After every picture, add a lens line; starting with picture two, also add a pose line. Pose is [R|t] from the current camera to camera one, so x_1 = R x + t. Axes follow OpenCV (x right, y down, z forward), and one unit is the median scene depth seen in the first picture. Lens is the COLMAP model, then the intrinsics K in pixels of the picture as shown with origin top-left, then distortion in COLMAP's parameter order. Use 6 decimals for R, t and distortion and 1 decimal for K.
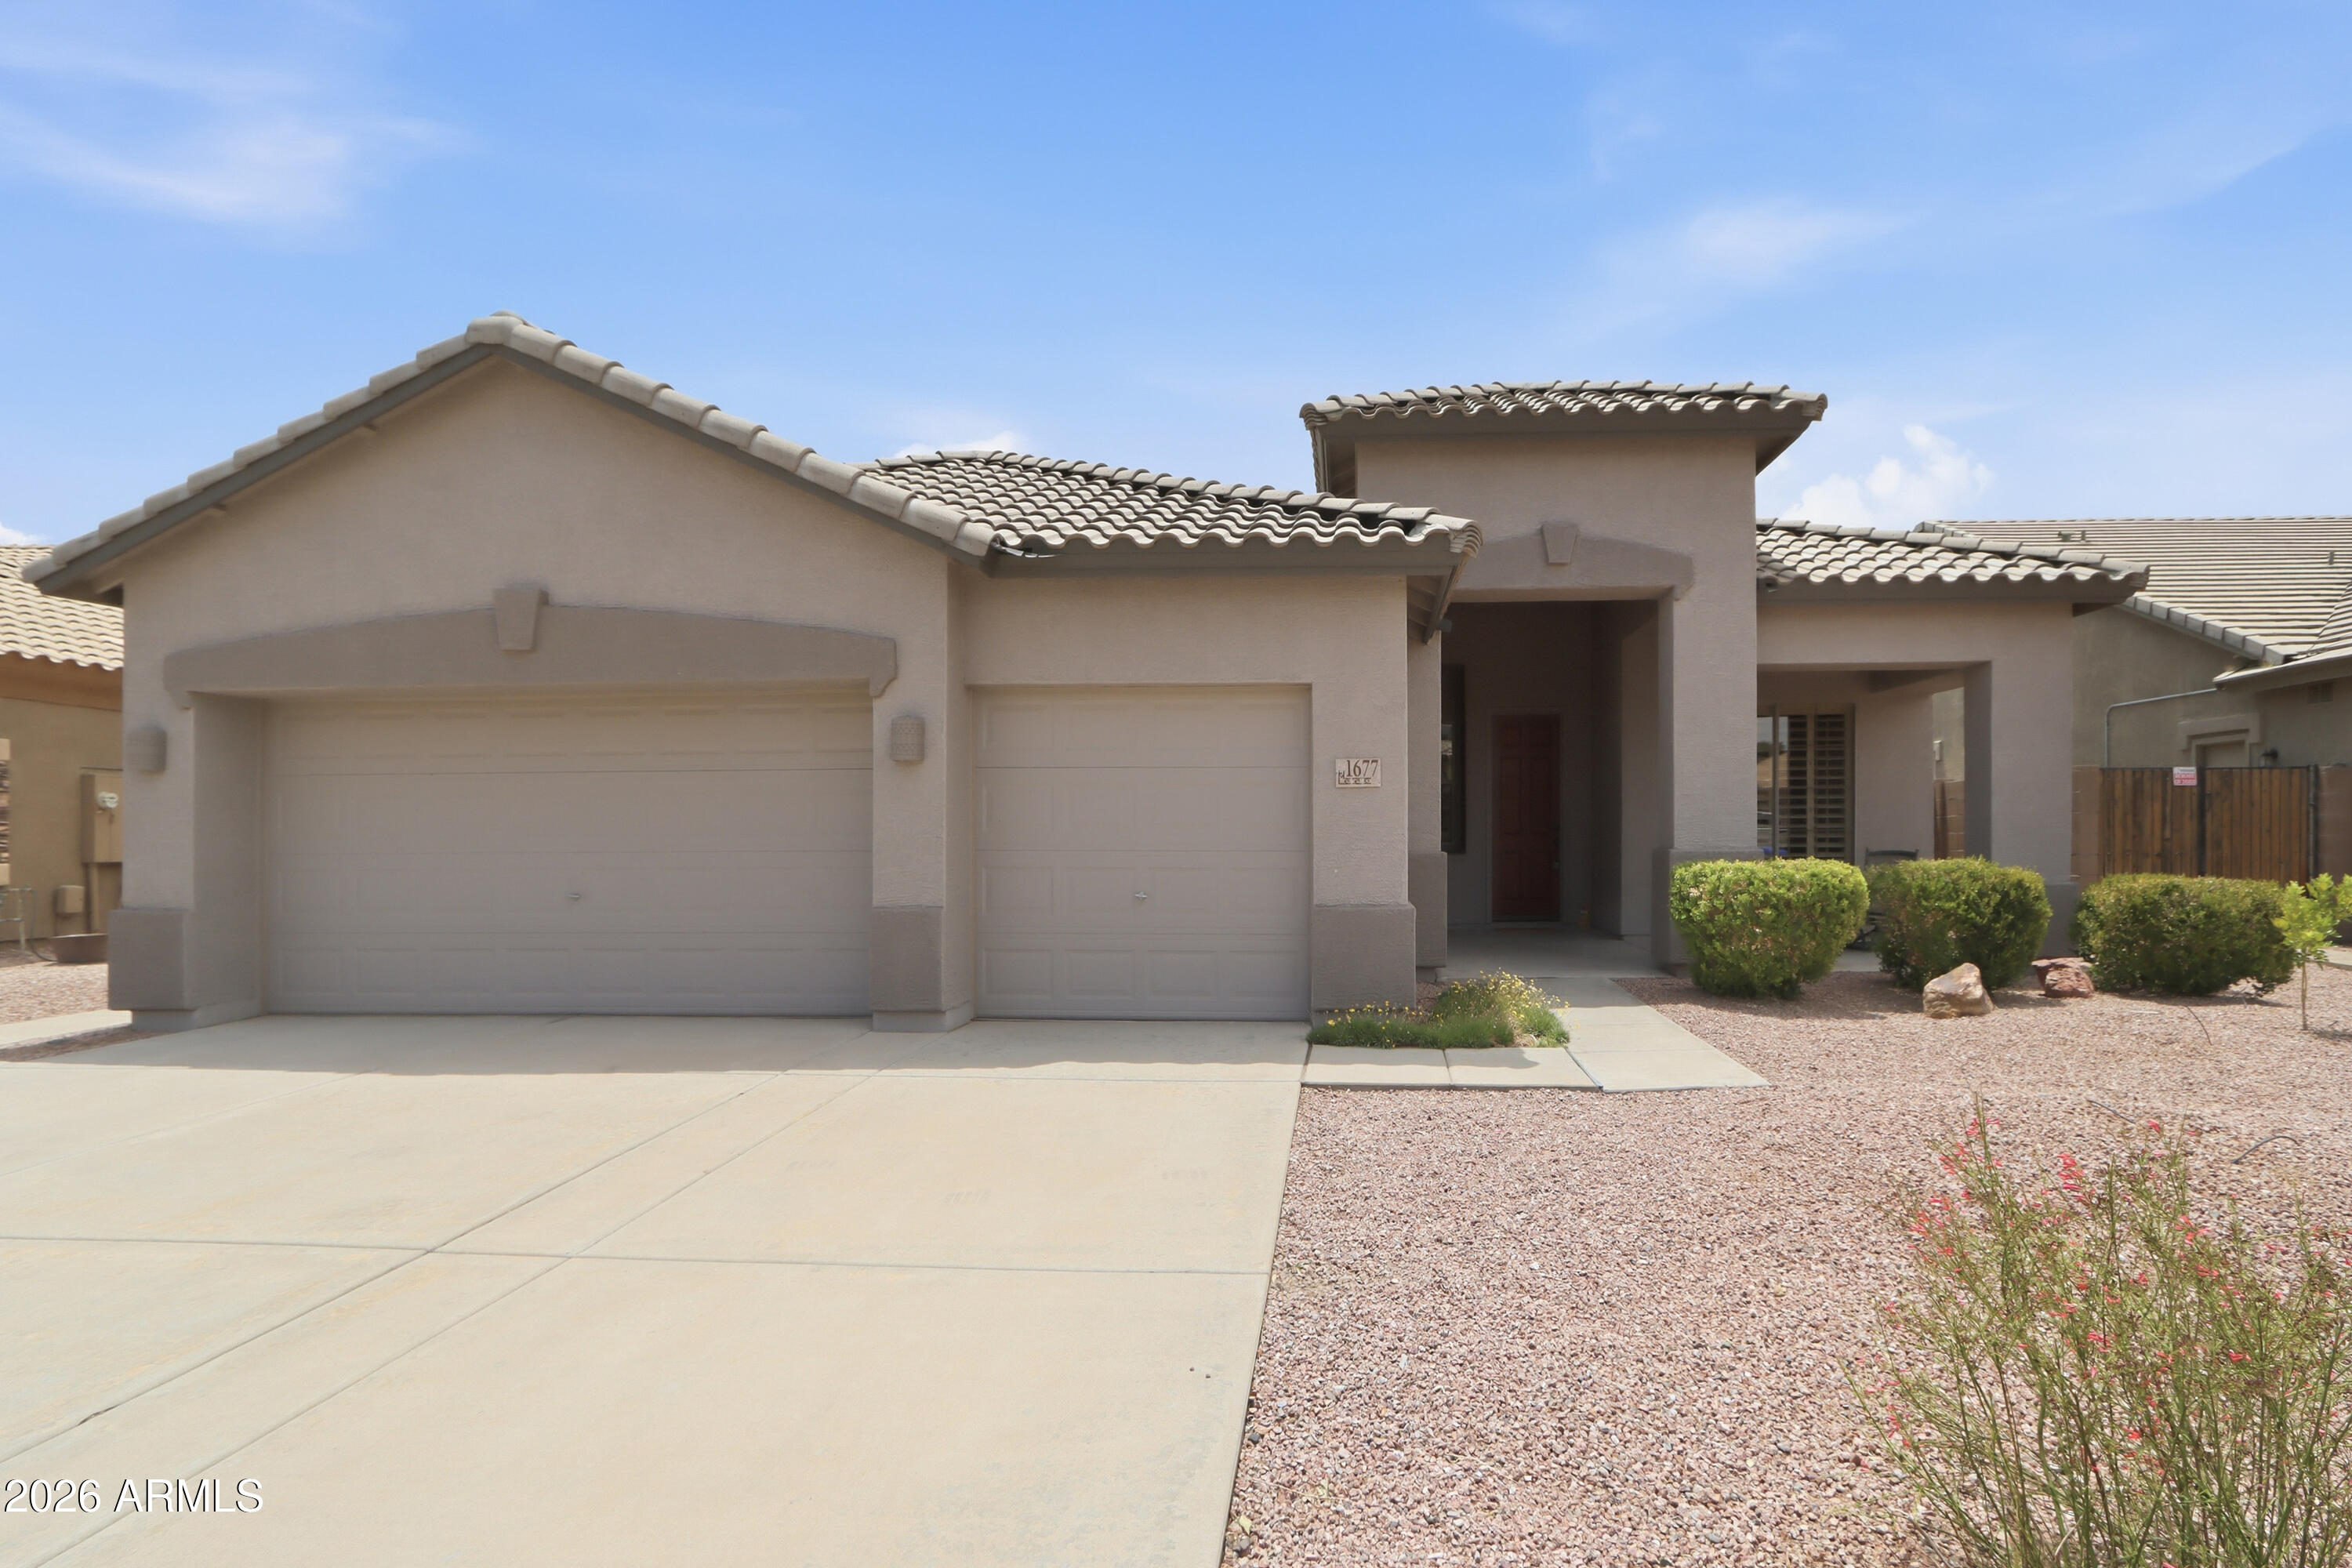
lens RADIAL K [[1163.1, 0, 1183.2], [0, 1163.1, 829.9], [0, 0, 1]] dist [-0.015042, 0.000168]
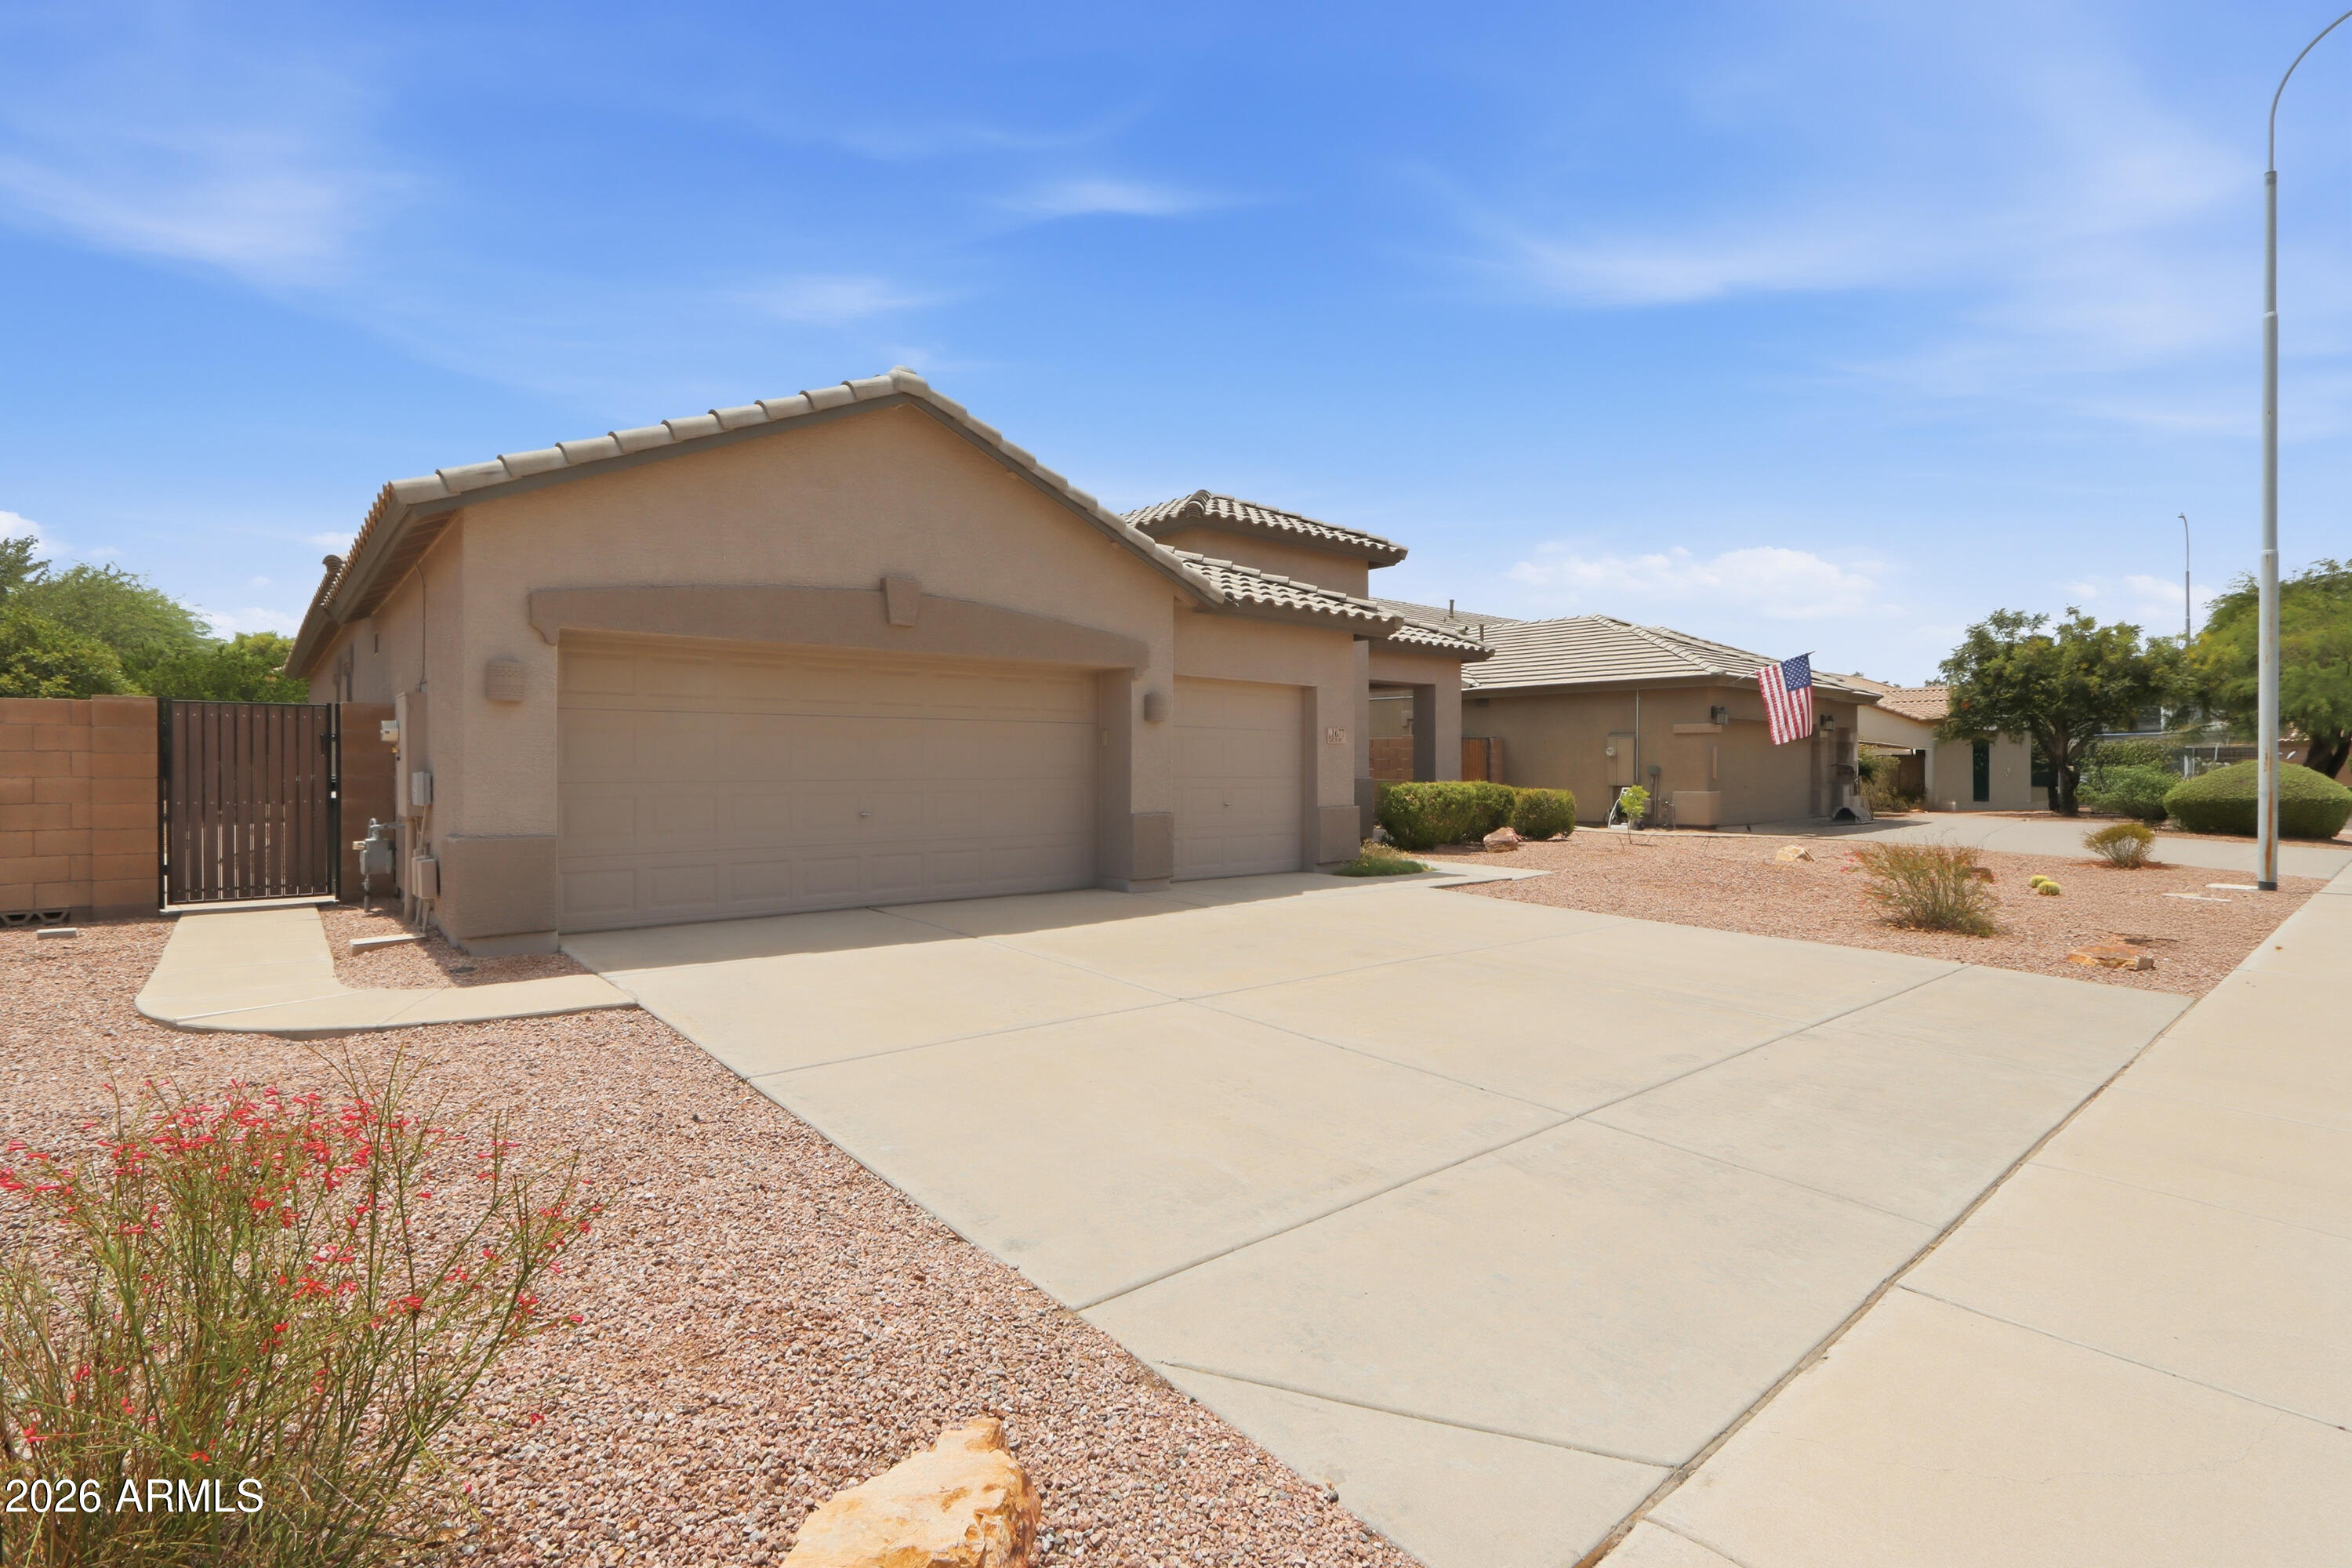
lens RADIAL K [[1052.4, 0, 1176.0], [0, 1052.4, 784.0], [0, 0, 1]] dist [-0.013773, 0.000677]
pose [[0.748256, -0.004993, 0.663391, -1.132583], [-0.002938, 0.999937, 0.010840, 0.011179], [-0.663403, -0.010060, 0.748194, -0.101739]]
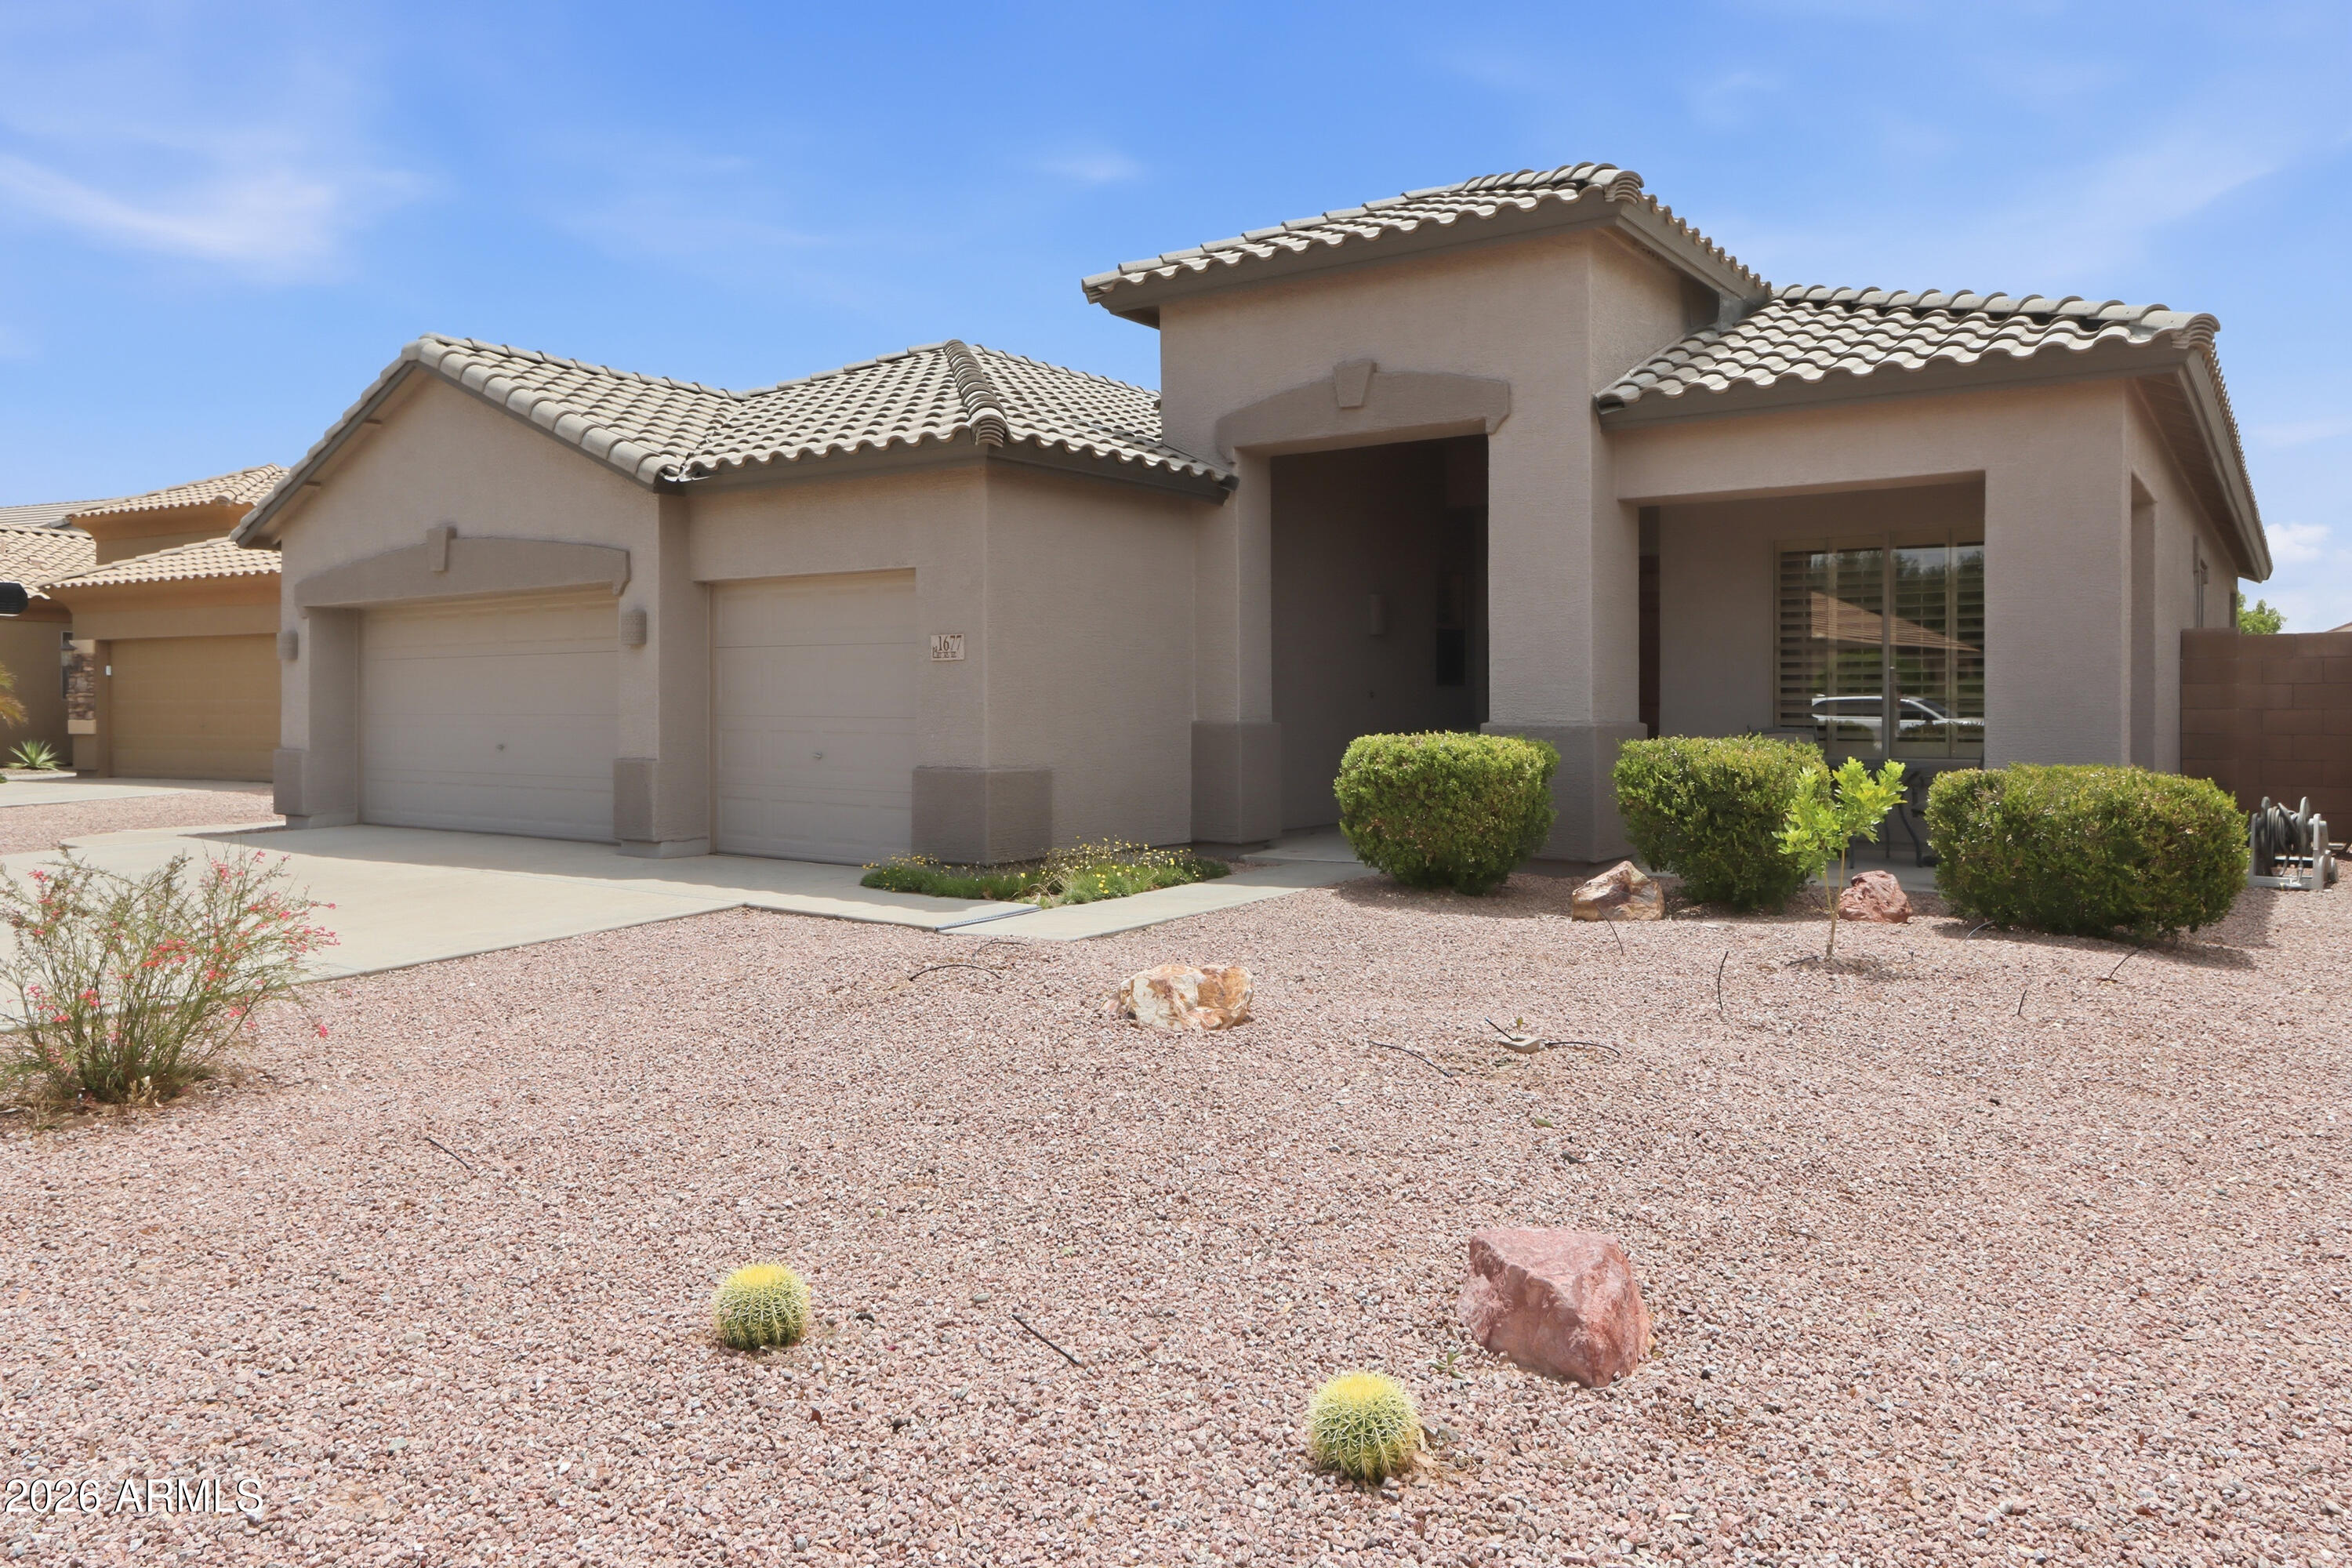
lens RADIAL K [[1626.2, 0, 1174.6], [0, 1626.2, 716.7], [0, 0, 1]] dist [-0.001006, 0.000054]
pose [[0.846207, 0.007806, -0.532797, 1.177959], [-0.005913, 0.999969, 0.005260, 0.007142], [0.532822, -0.001301, 0.846227, -0.191155]]
